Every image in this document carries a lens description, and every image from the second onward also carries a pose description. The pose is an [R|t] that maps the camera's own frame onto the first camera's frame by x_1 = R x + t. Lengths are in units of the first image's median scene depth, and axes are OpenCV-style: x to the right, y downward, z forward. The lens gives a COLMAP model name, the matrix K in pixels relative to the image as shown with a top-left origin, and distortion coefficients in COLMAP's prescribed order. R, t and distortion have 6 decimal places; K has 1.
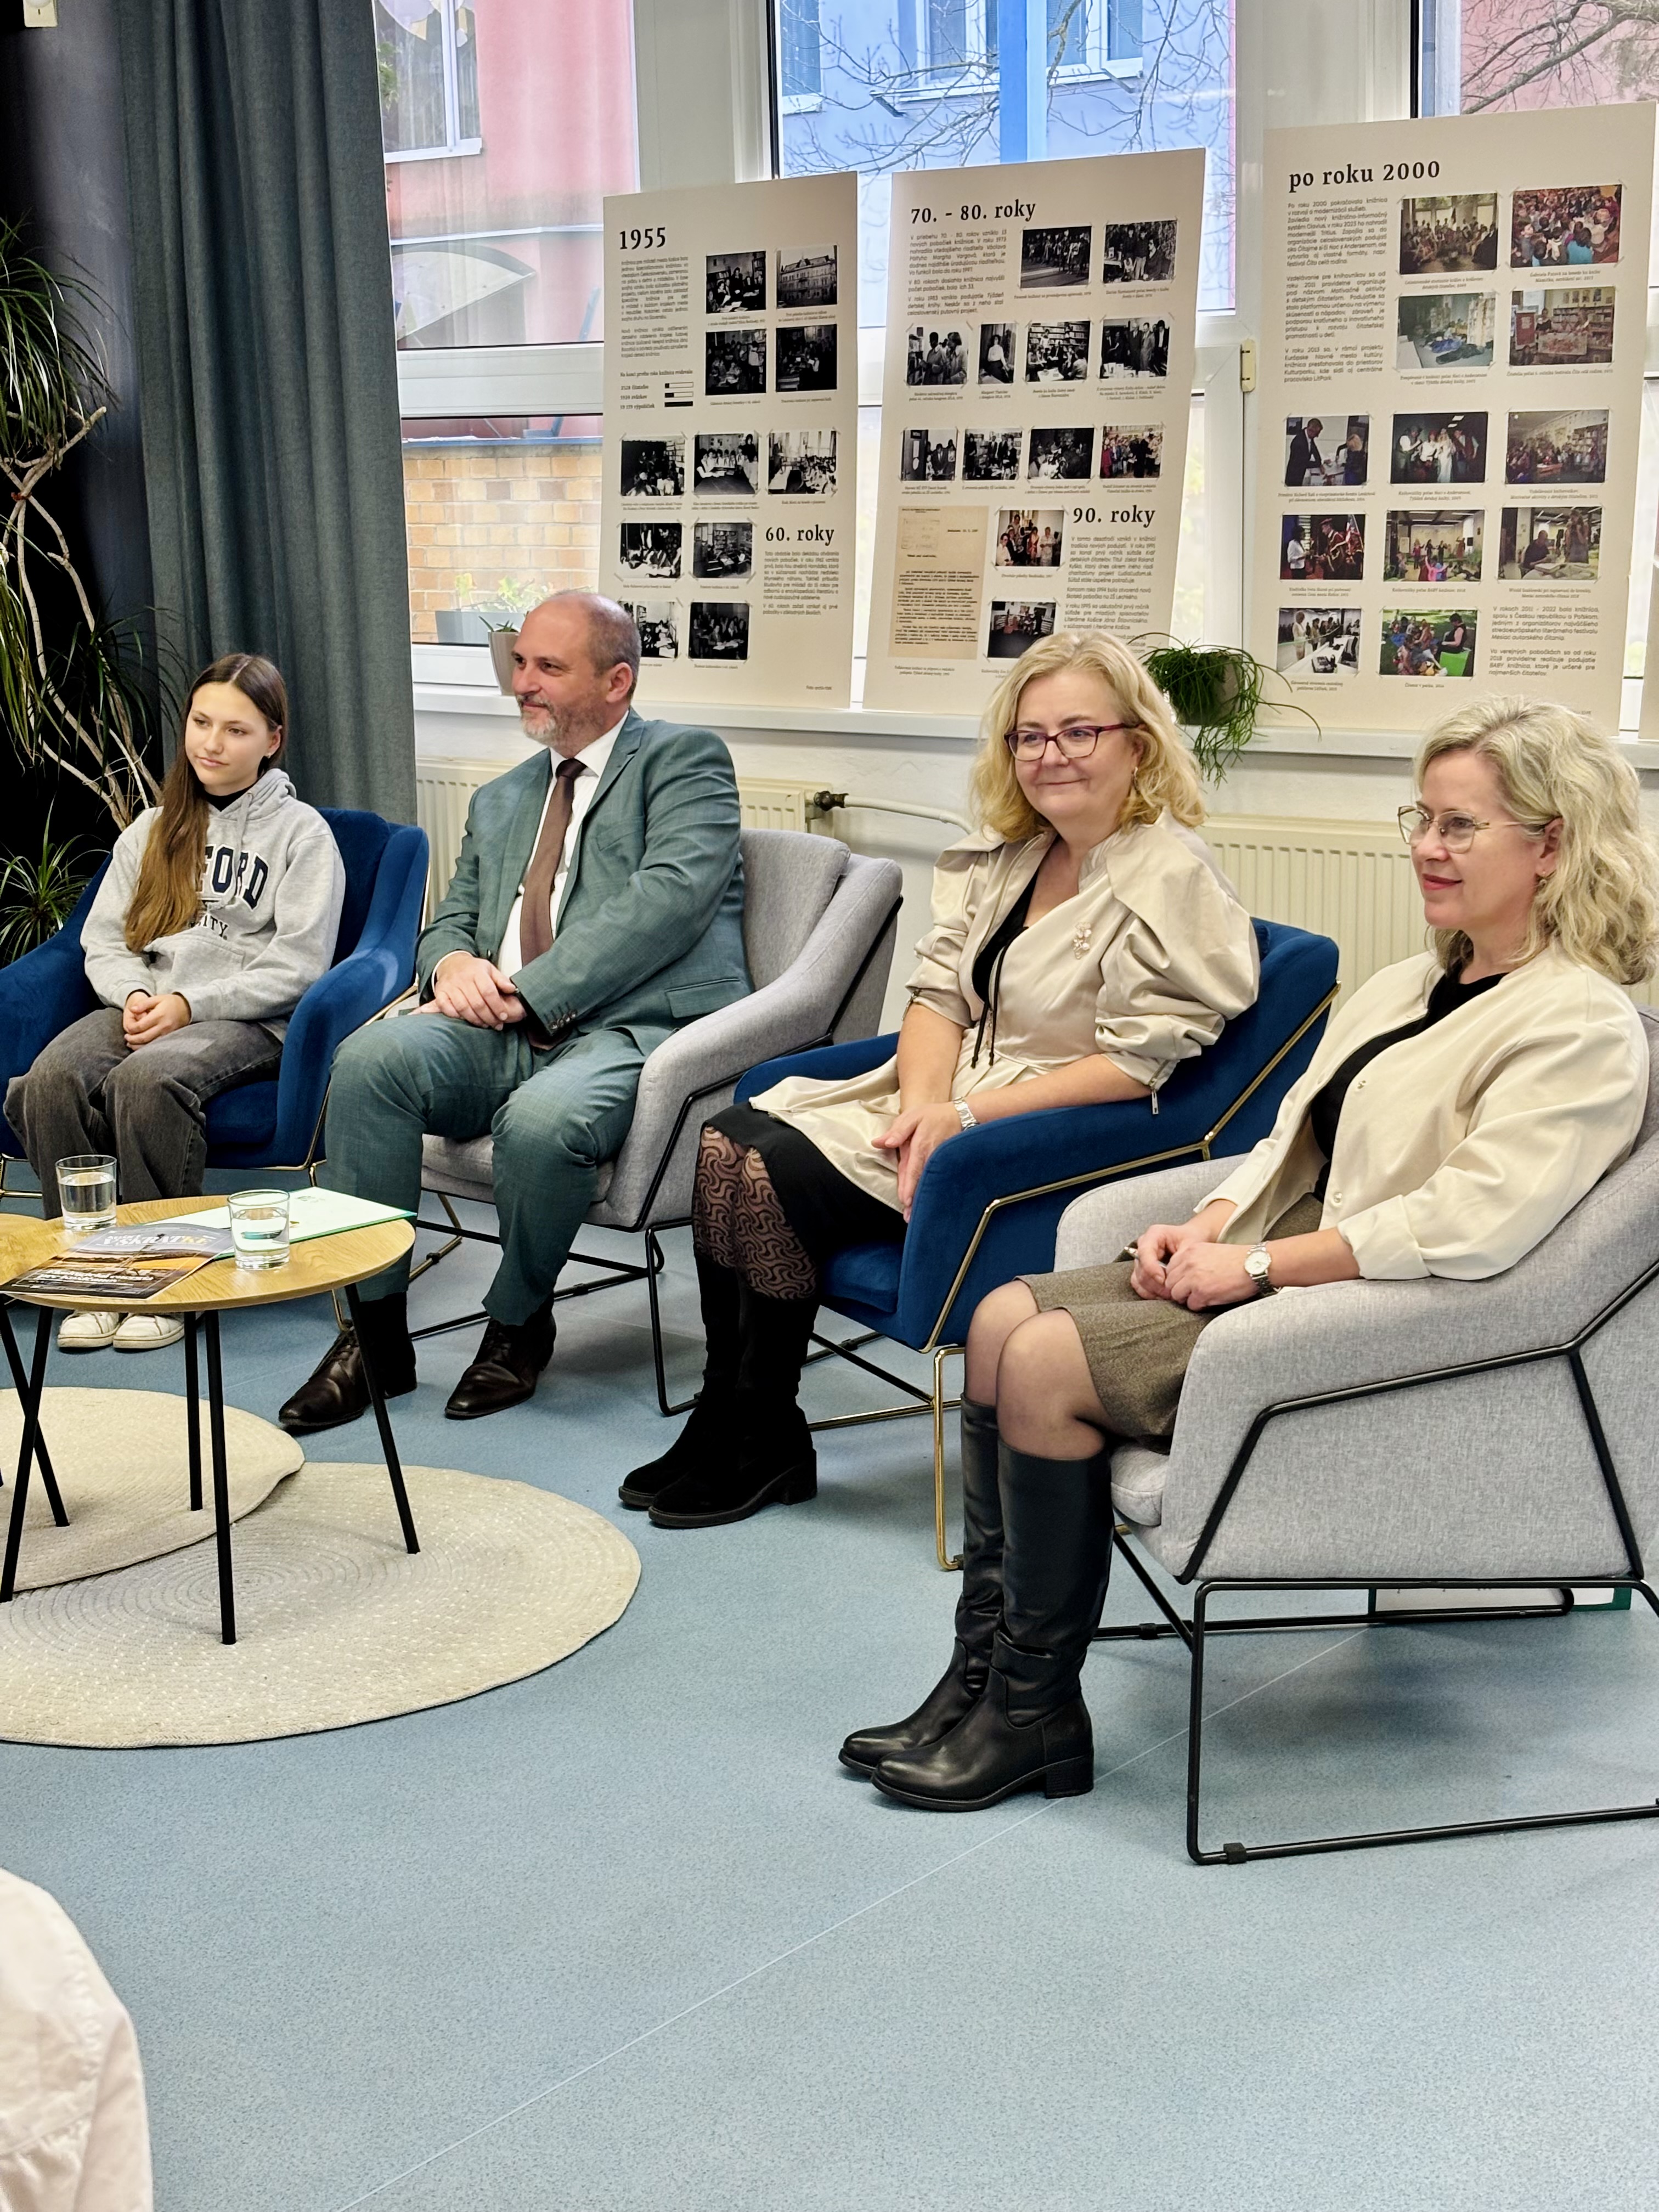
lens RADIAL K [[3332.6, 0, 827.8], [0, 3332.6, 1109.6], [0, 0, 1]] dist [-0.004229, 0.000000]
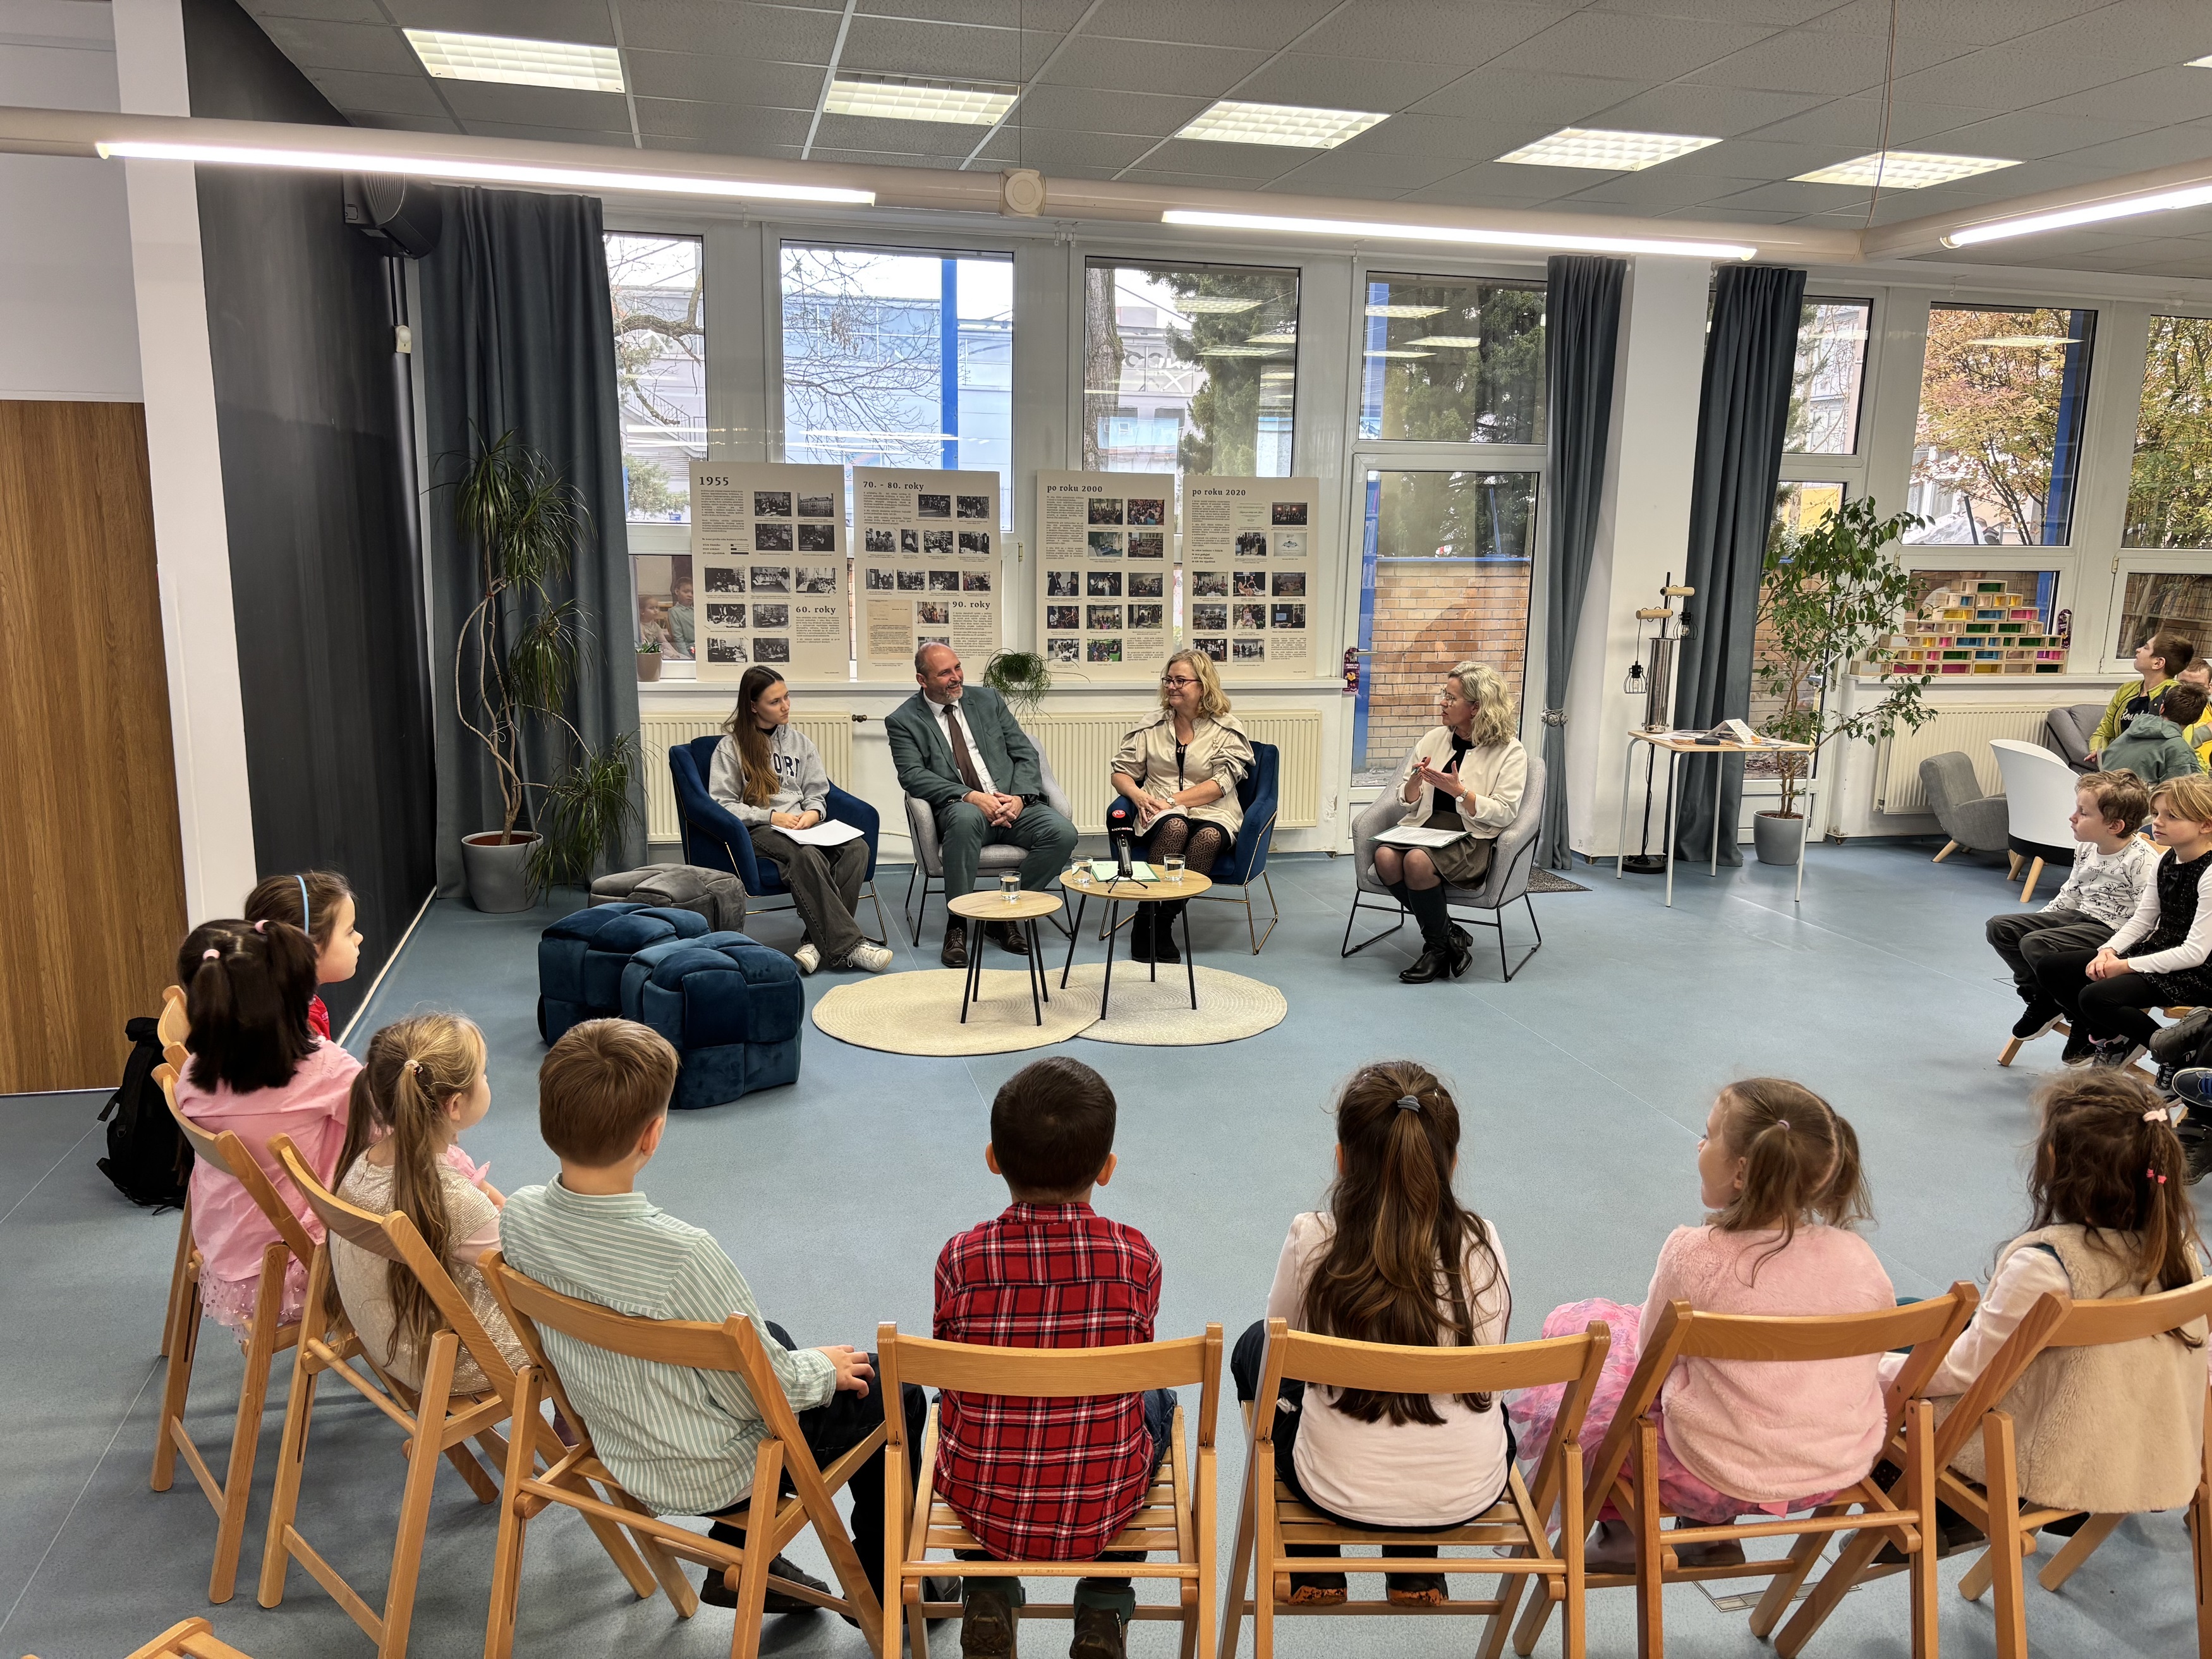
lens RADIAL K [[1668.6, 0, 1104.7], [0, 1668.6, 834.6], [0, 0, 1]] dist [-0.004573, -0.006561]
pose [[0.603443, -0.113292, 0.789317, -0.935400], [0.118977, 0.991568, 0.051363, -0.051738], [-0.788480, 0.062916, 0.611834, 0.109165]]
